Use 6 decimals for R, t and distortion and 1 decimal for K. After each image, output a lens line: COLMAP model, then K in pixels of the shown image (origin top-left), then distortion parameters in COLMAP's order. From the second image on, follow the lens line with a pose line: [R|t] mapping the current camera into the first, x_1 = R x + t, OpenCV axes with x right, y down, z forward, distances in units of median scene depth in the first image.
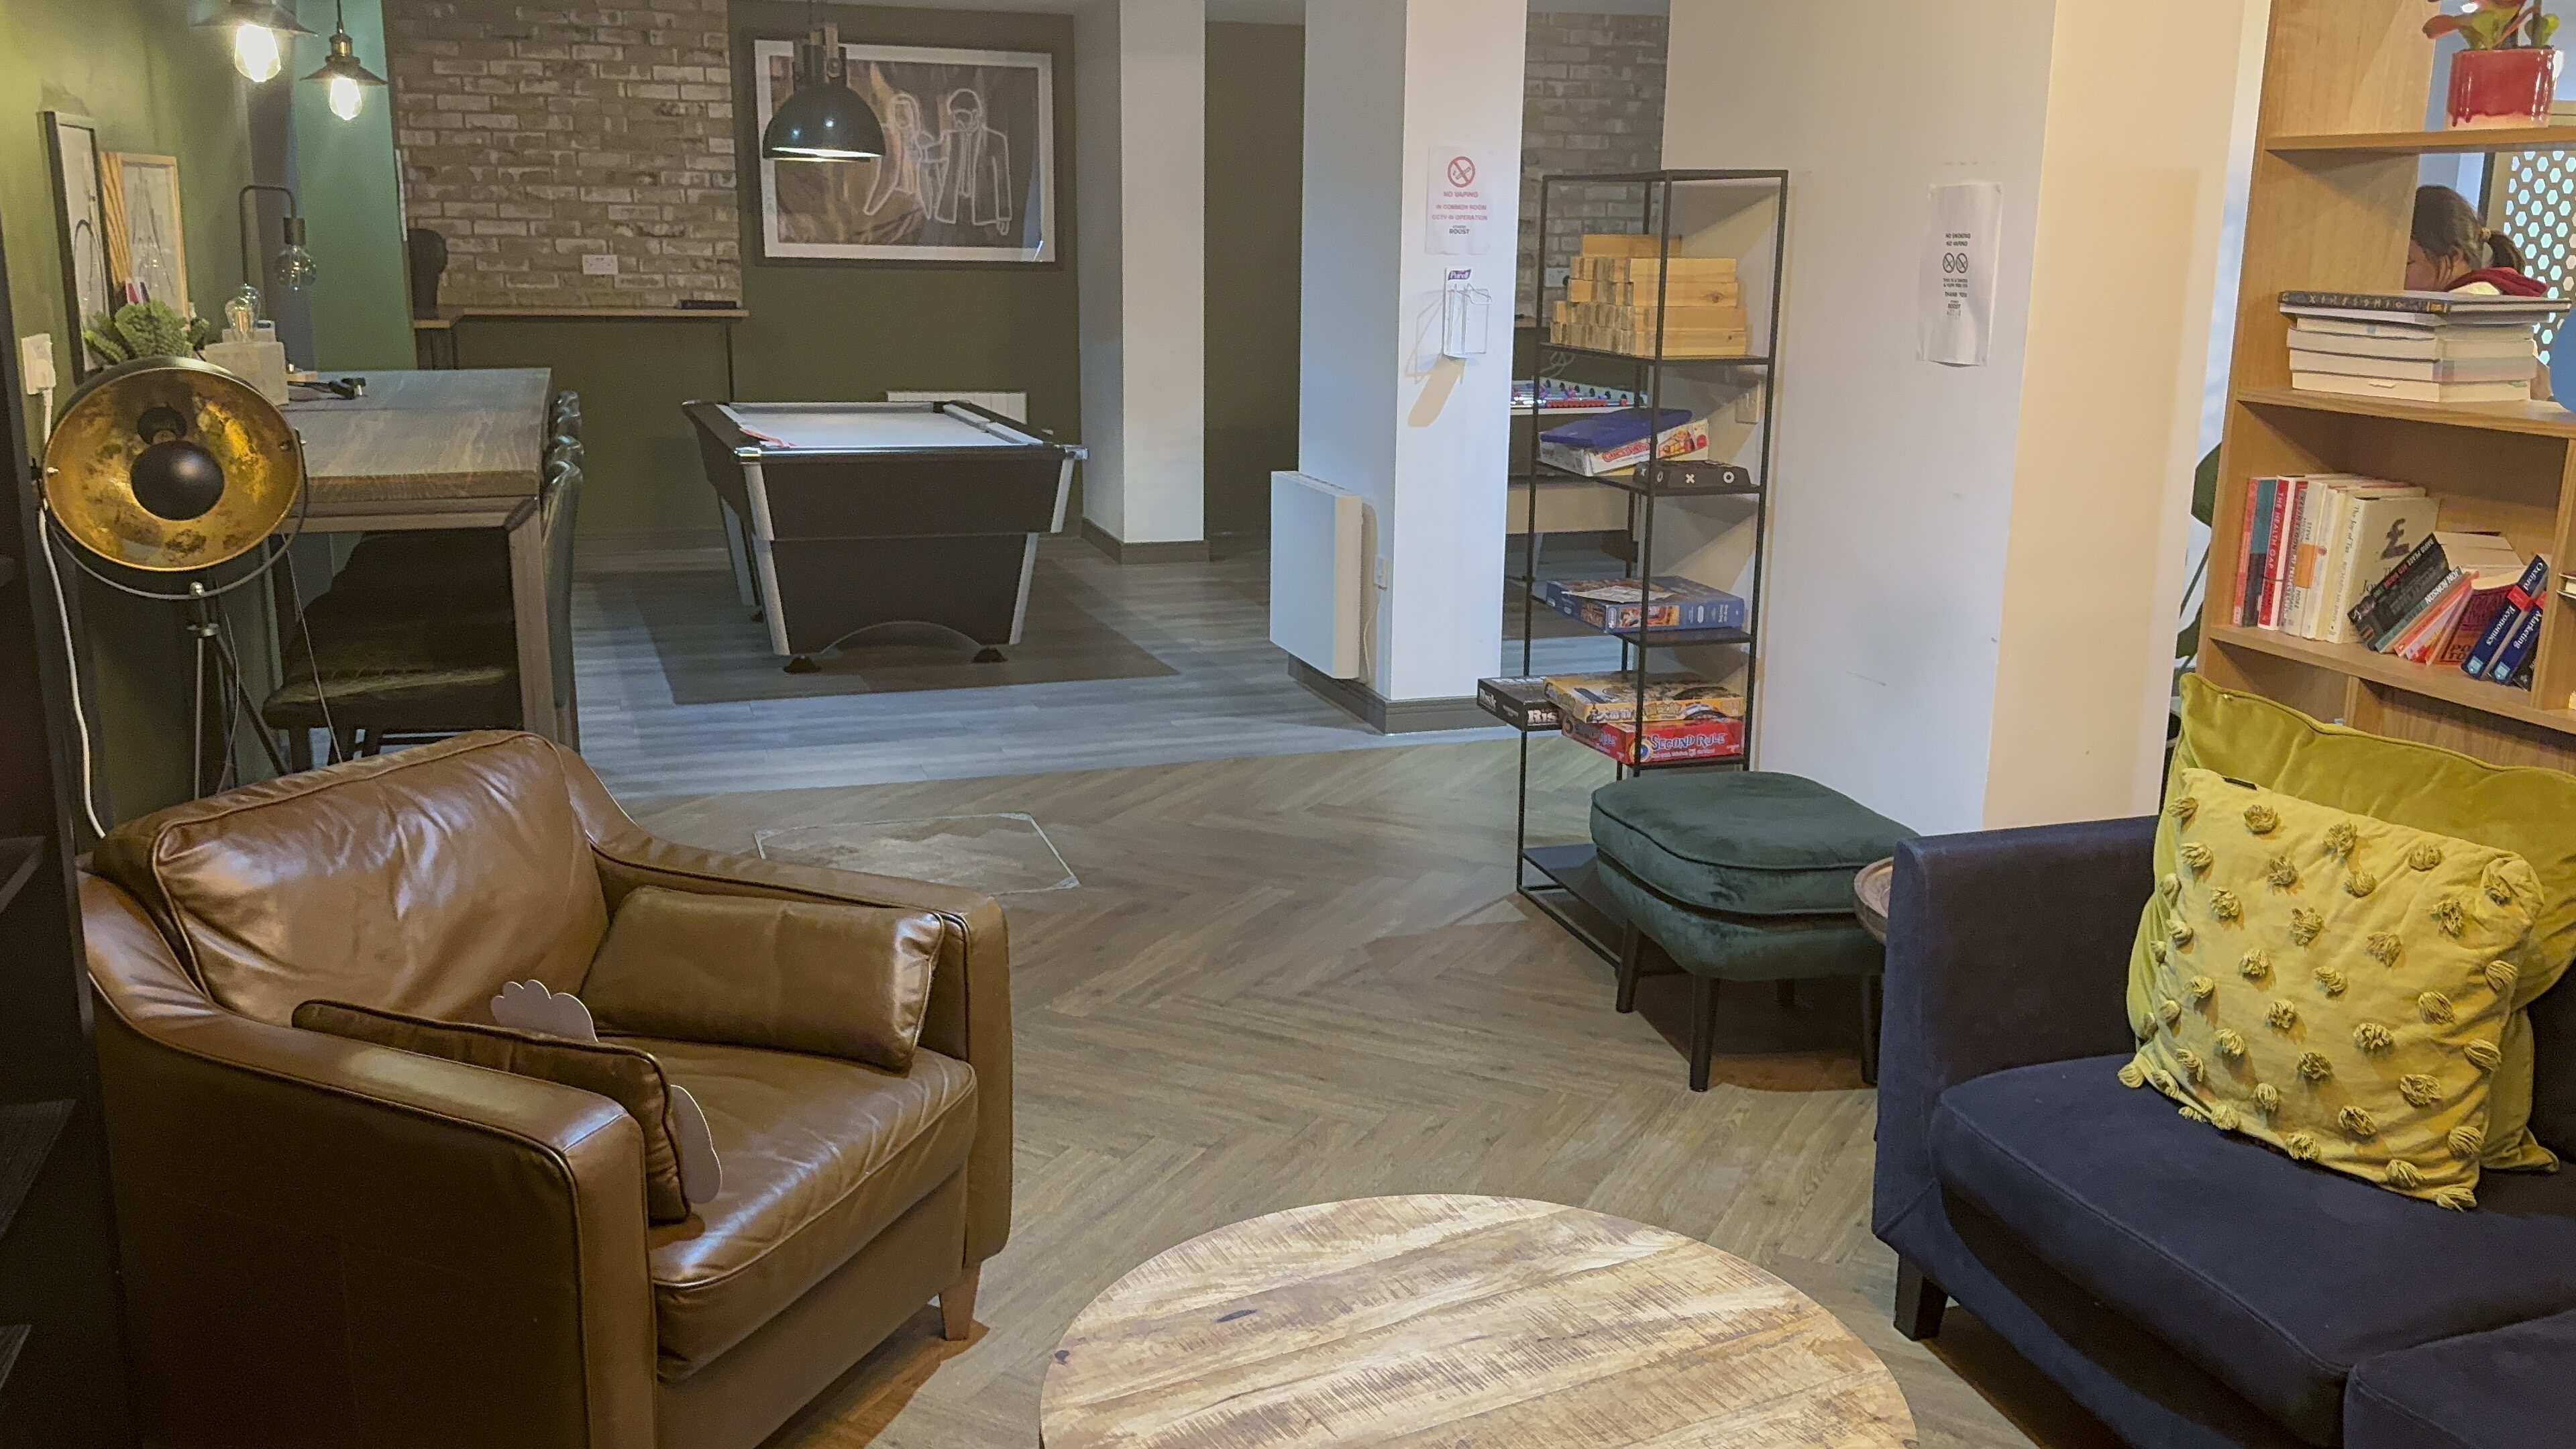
lens RADIAL K [[2109.9, 0, 1285.6], [0, 2109.9, 724.3], [0, 0, 1]] dist [0.128523, -0.227688]
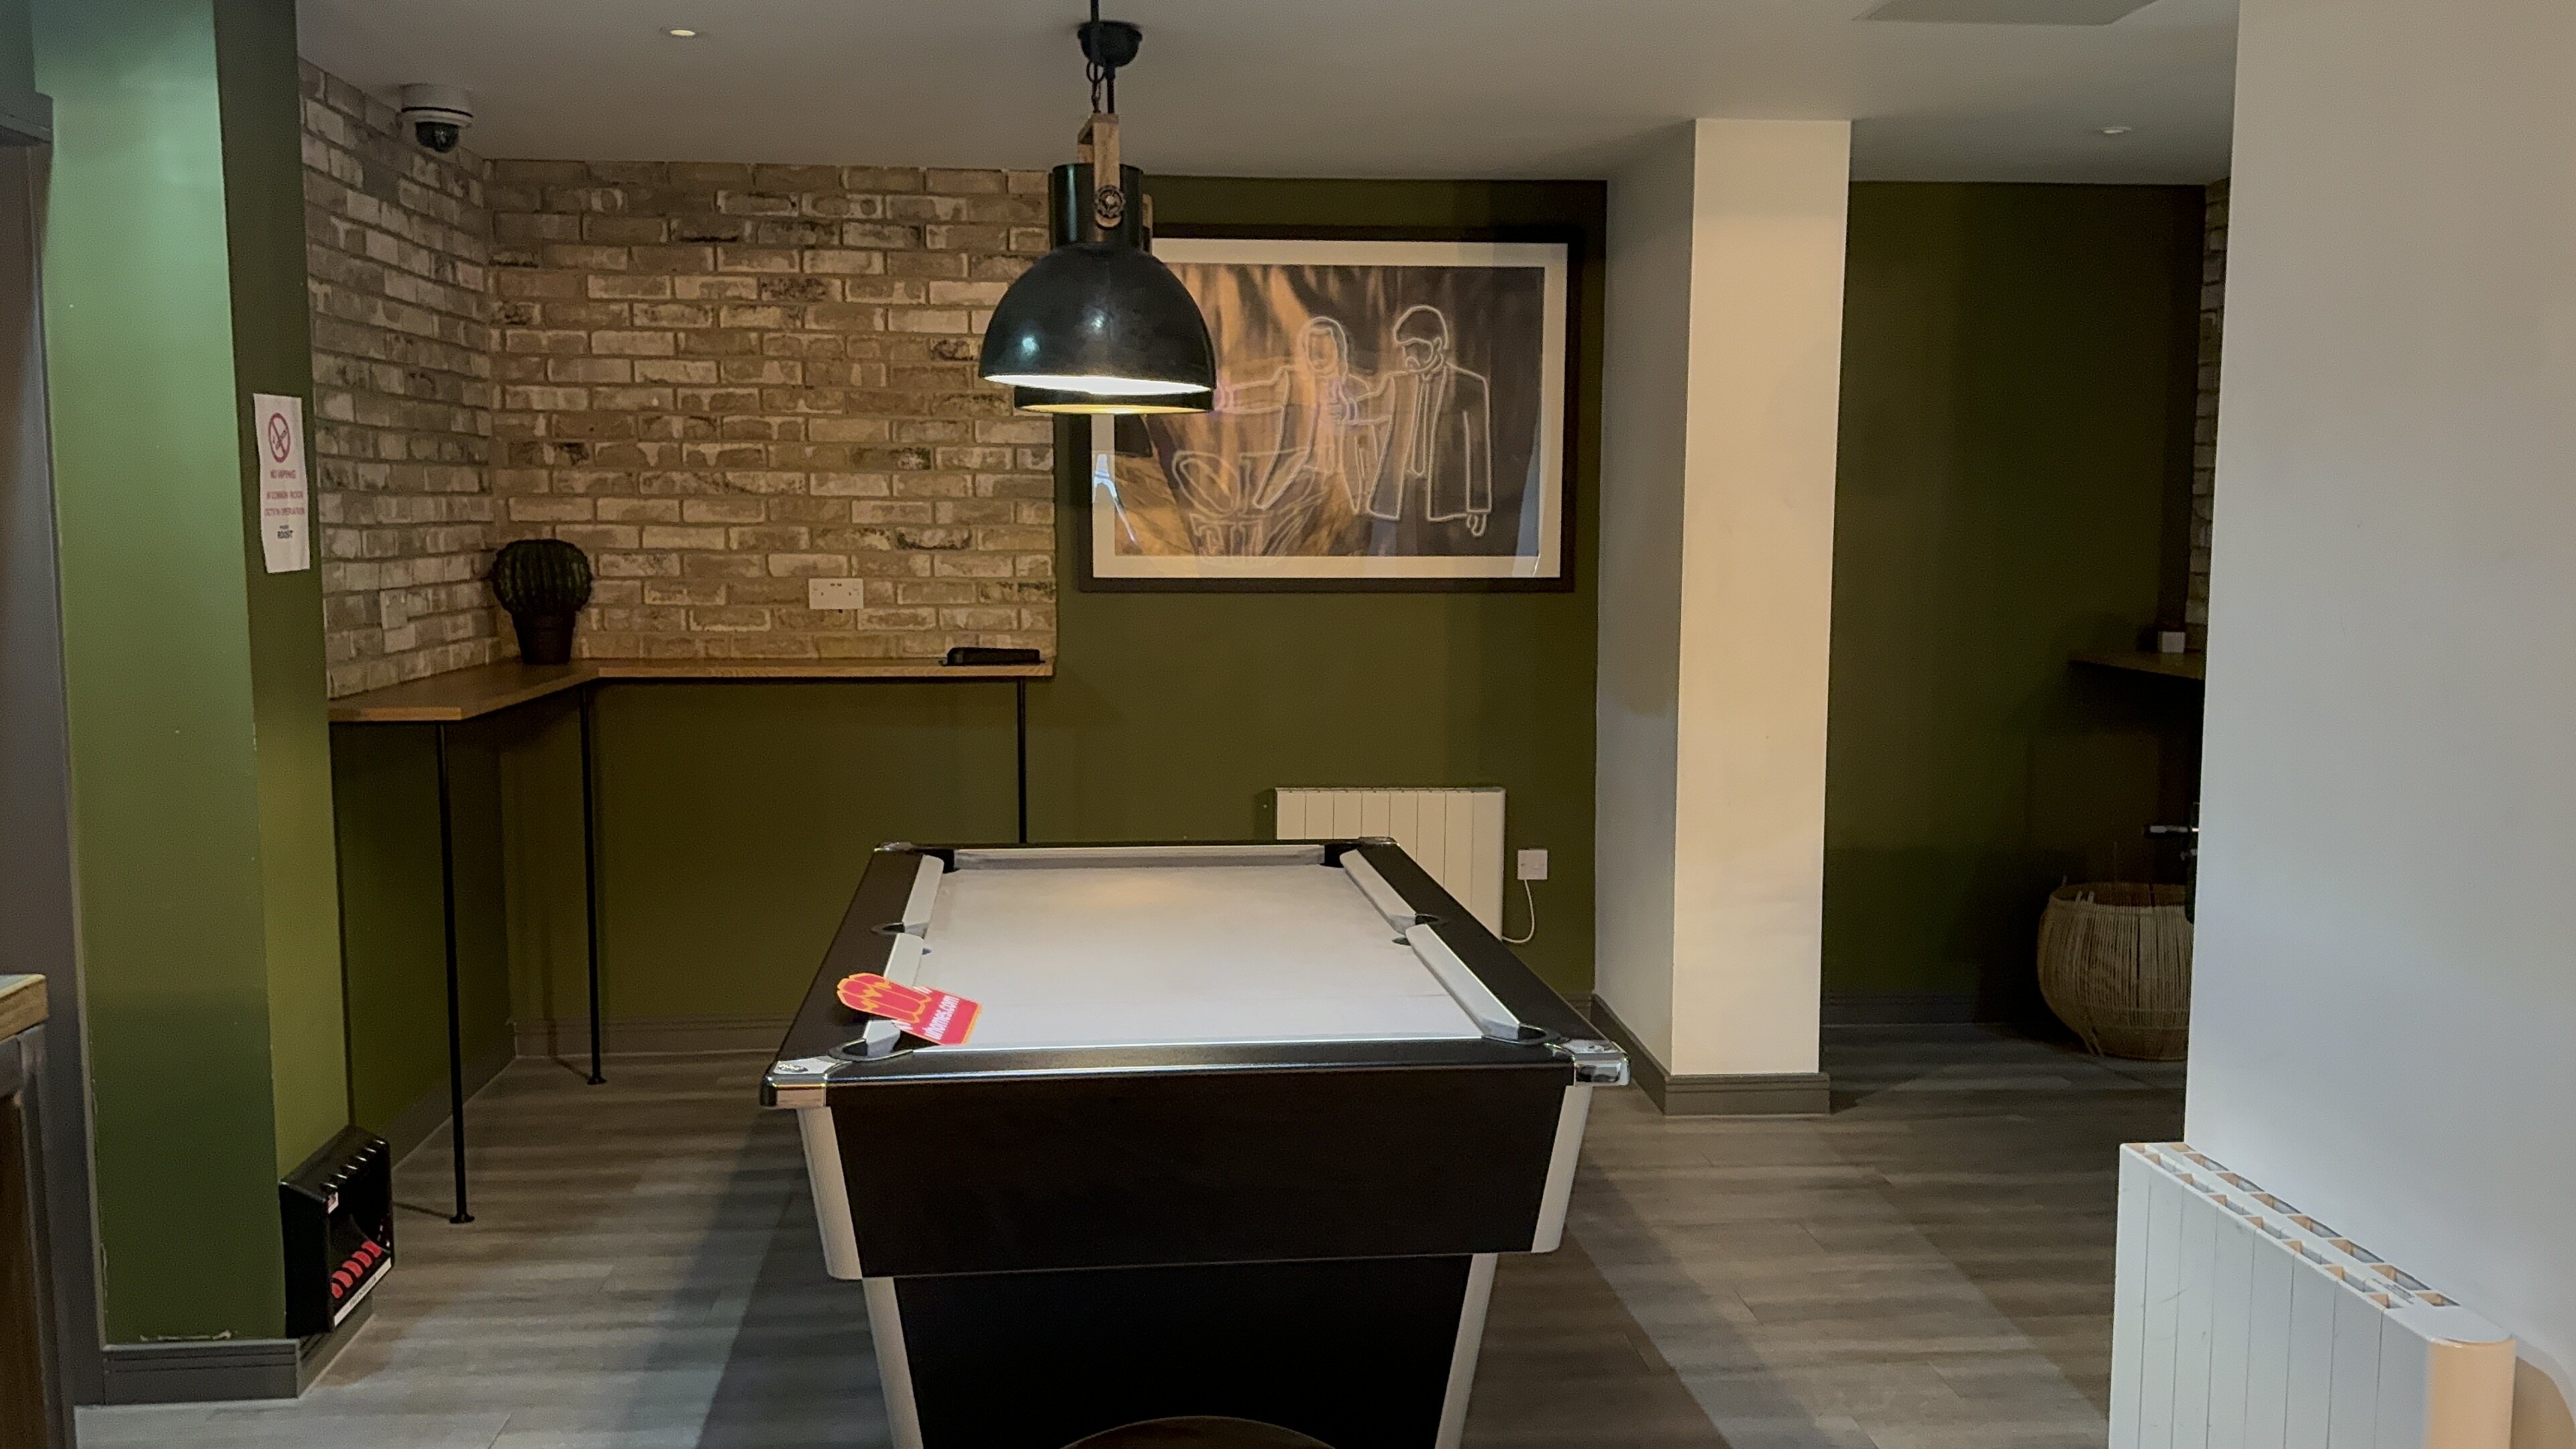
lens RADIAL K [[2109.9, 0, 1289.3], [0, 2109.9, 741.0], [0, 0, 1]] dist [0.128523, -0.227688]
pose [[0.973231, 0.014150, -0.229393, -0.099457], [-0.042315, 0.992072, -0.118332, -0.214875], [0.225900, 0.124871, 0.966114, 0.900136]]
